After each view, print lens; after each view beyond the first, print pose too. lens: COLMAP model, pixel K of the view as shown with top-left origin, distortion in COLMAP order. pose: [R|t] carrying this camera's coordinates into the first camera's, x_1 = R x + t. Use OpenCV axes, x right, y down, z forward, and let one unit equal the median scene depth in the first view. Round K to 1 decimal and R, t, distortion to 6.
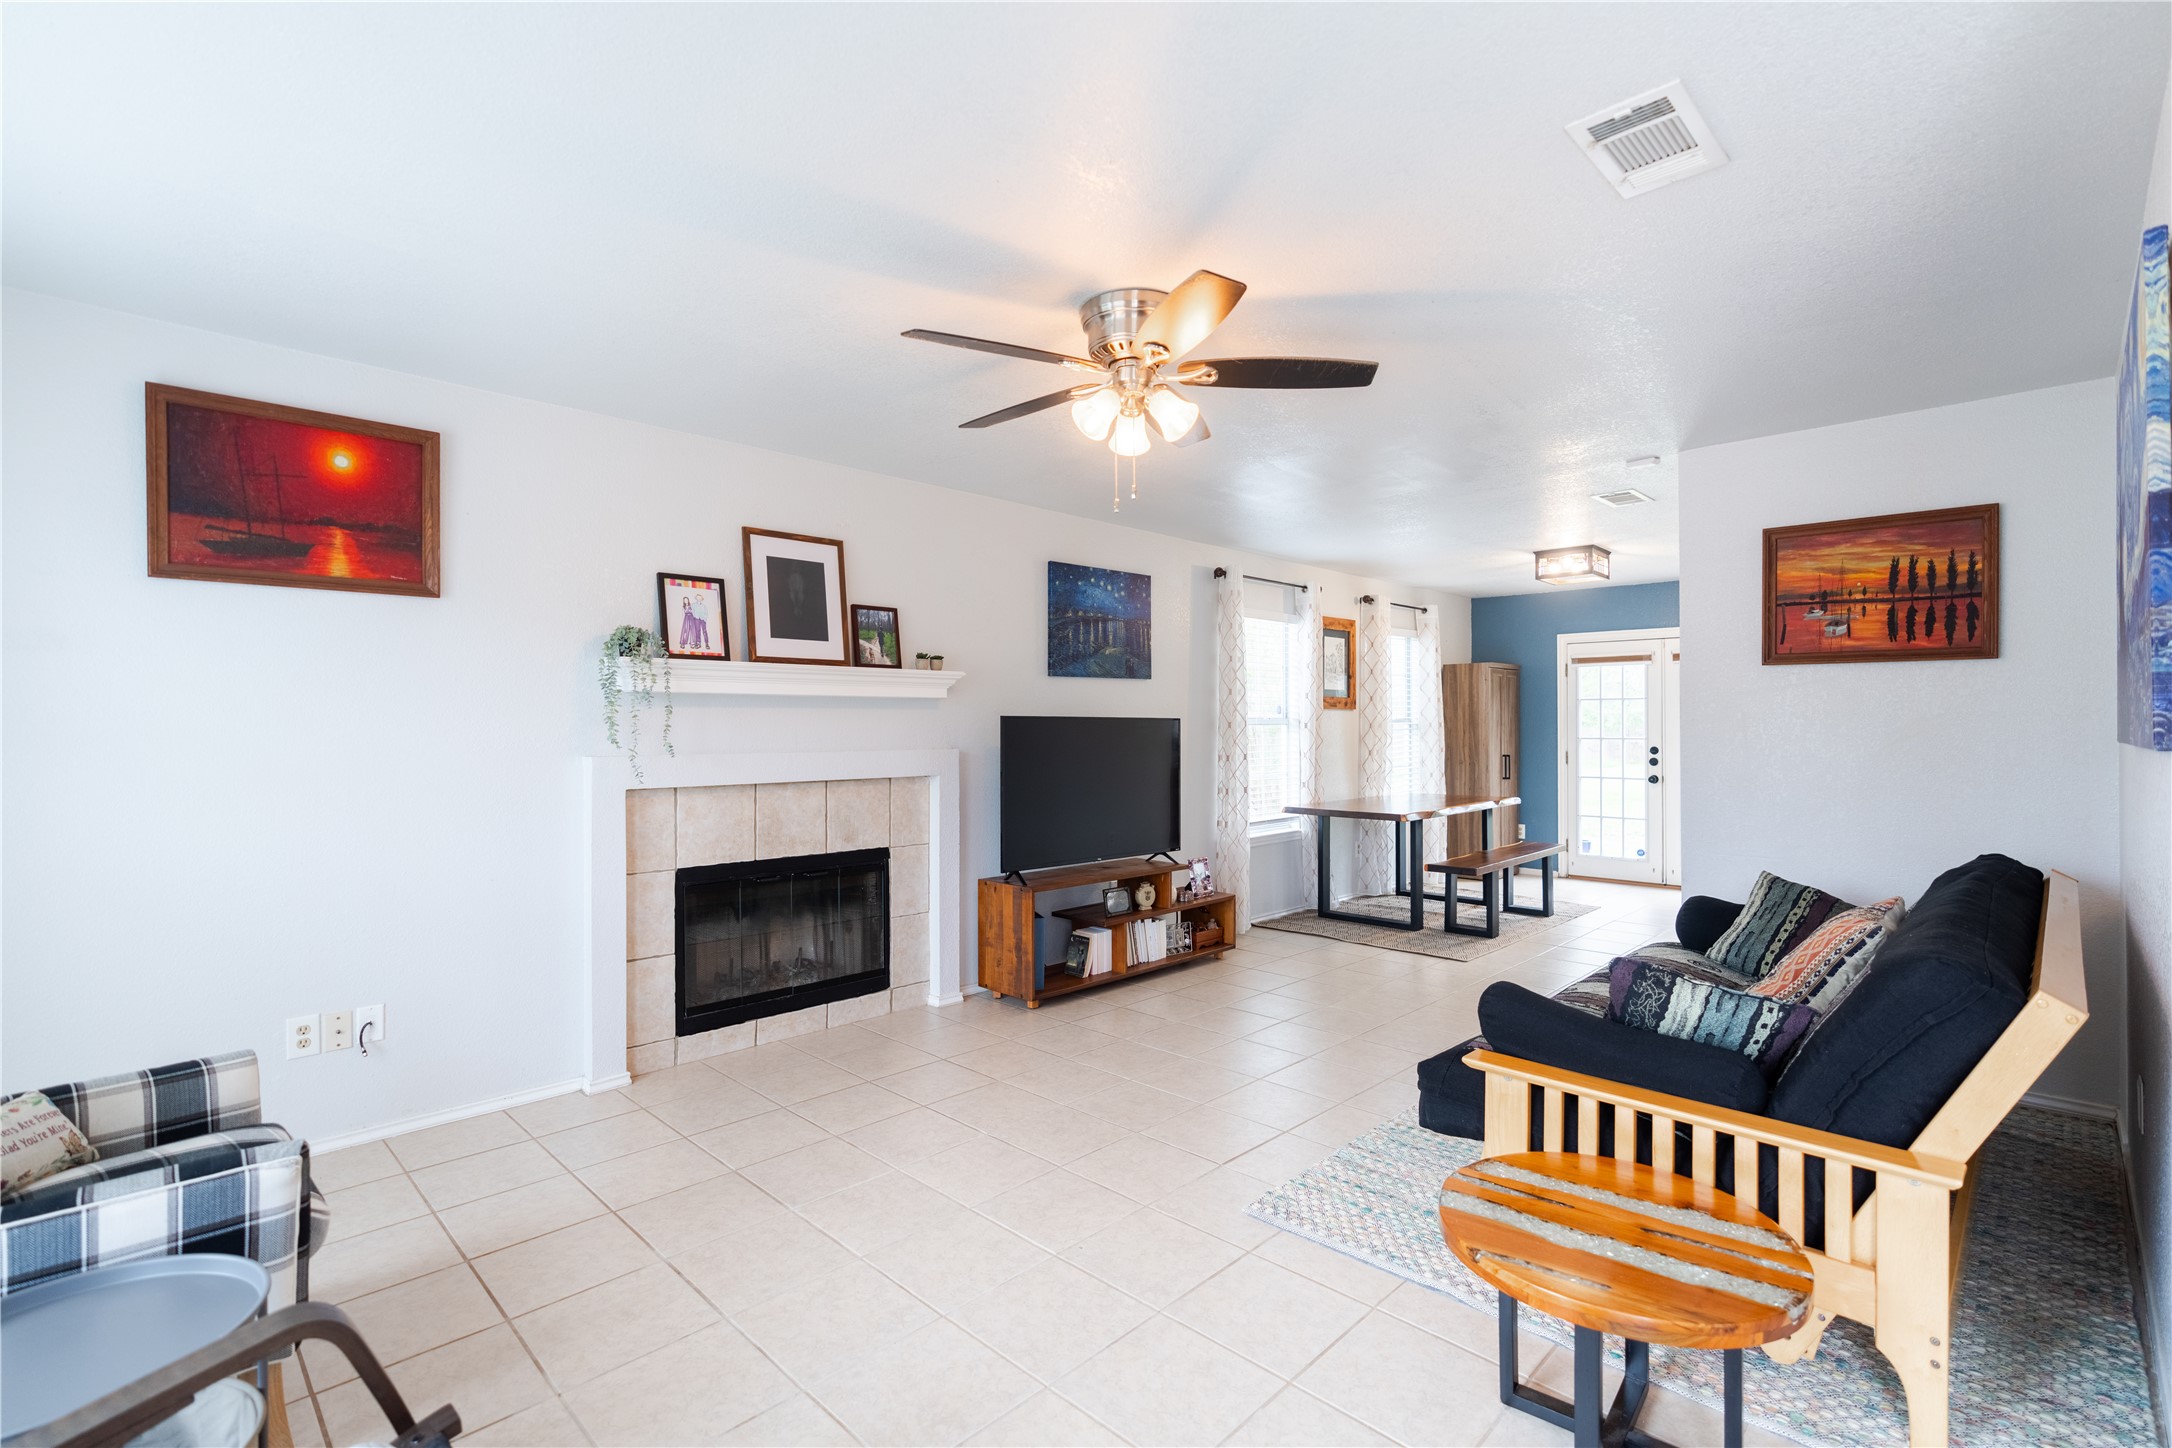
lens RADIAL K [[982.7, 0, 1105.6], [0, 982.7, 719.3], [0, 0, 1]] dist [-0.005357, -0.000178]
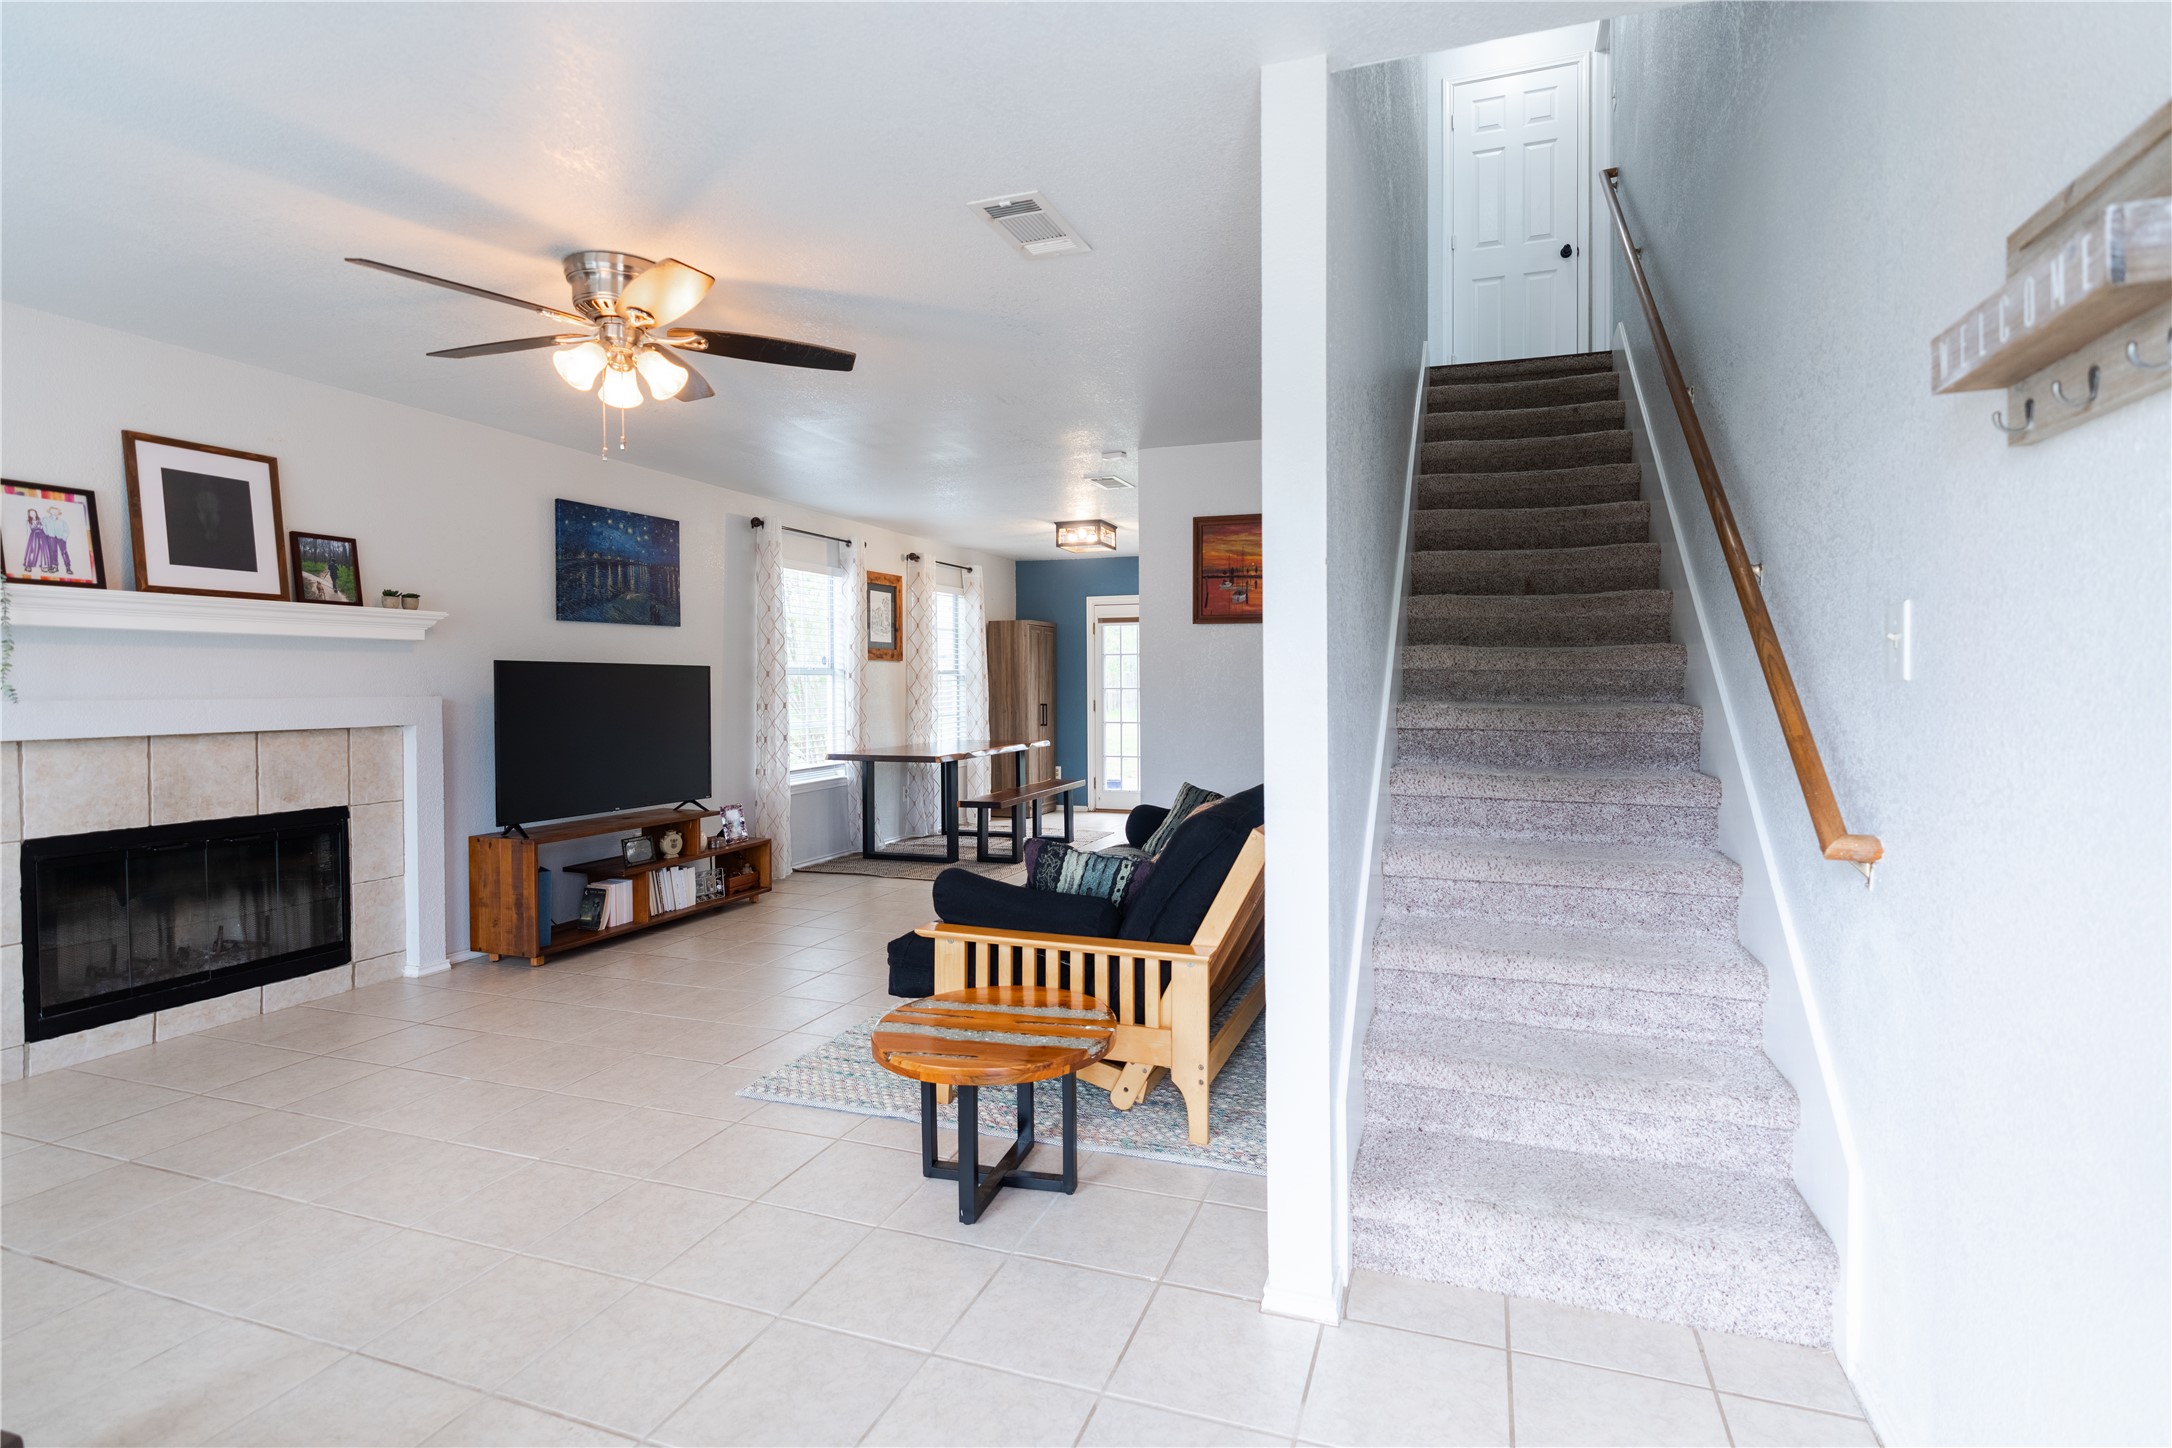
lens RADIAL K [[1004.7, 0, 1143.2], [0, 1004.7, 696.0], [0, 0, 1]] dist [0.000232, 0.001737]
pose [[0.902884, -0.007218, 0.429823, 0.042951], [-0.000390, 0.999845, 0.017610, 0.014469], [-0.429883, -0.016067, 0.902741, -0.144938]]
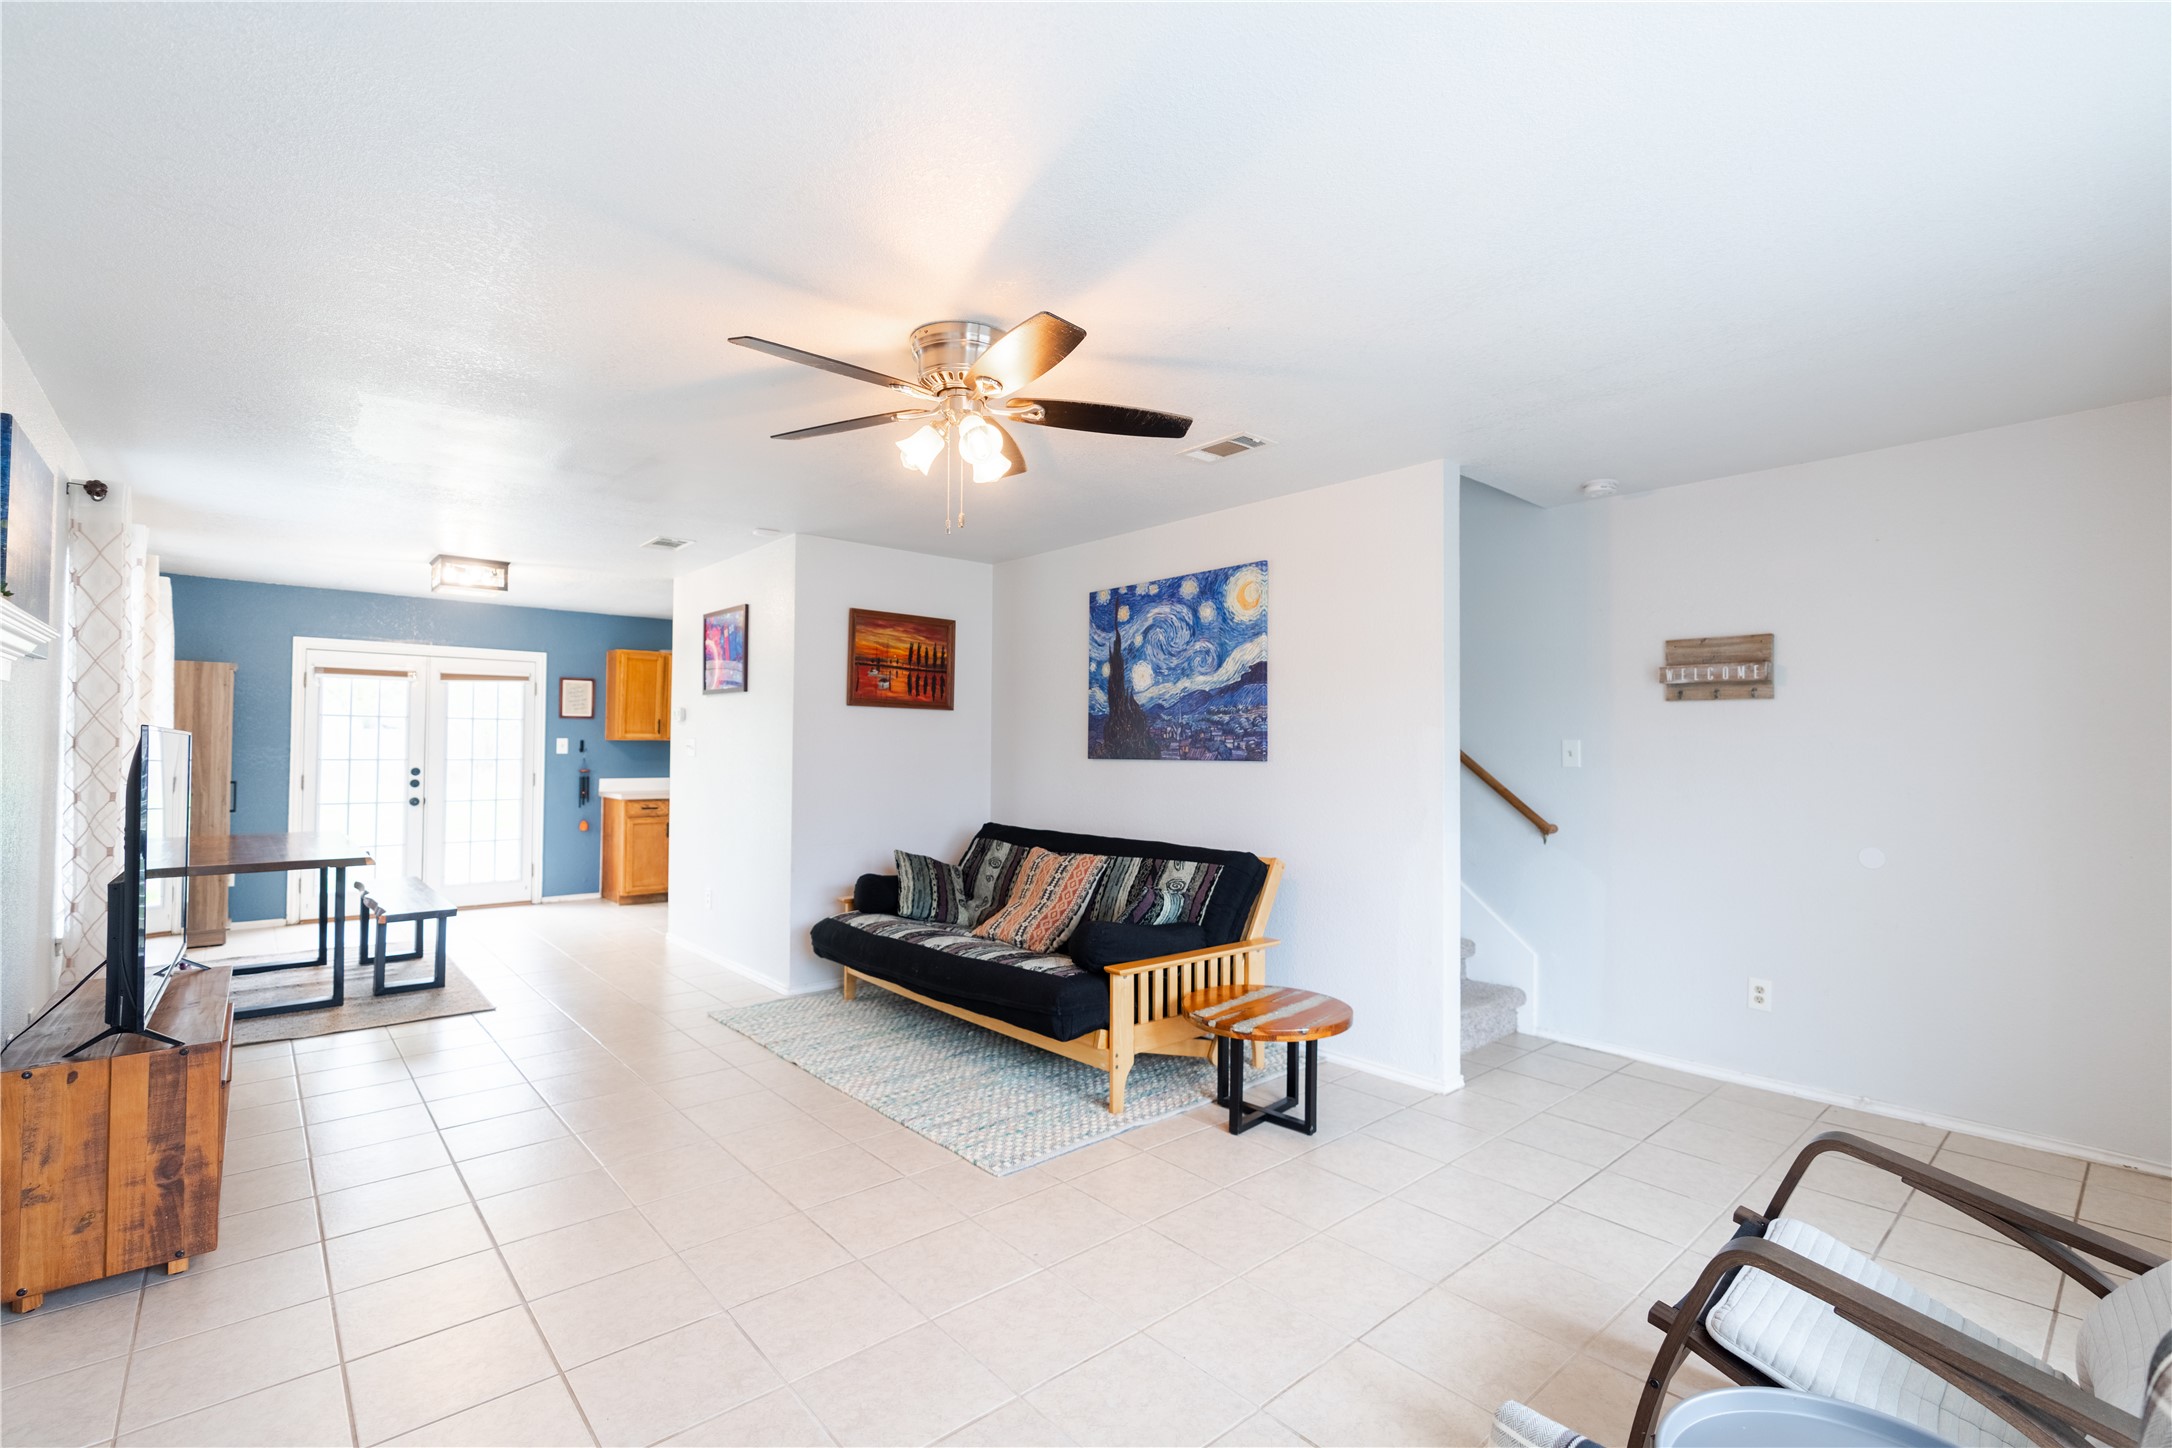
lens RADIAL K [[964.0, 0, 1086.0], [0, 964.0, 724.0], [0, 0, 1]] dist [0.000685, 0.000239]
pose [[0.085722, 0.027765, 0.995932, -0.605681], [-0.013584, 0.999551, -0.026696, 0.003001], [-0.996226, -0.011240, 0.086061, 0.499683]]
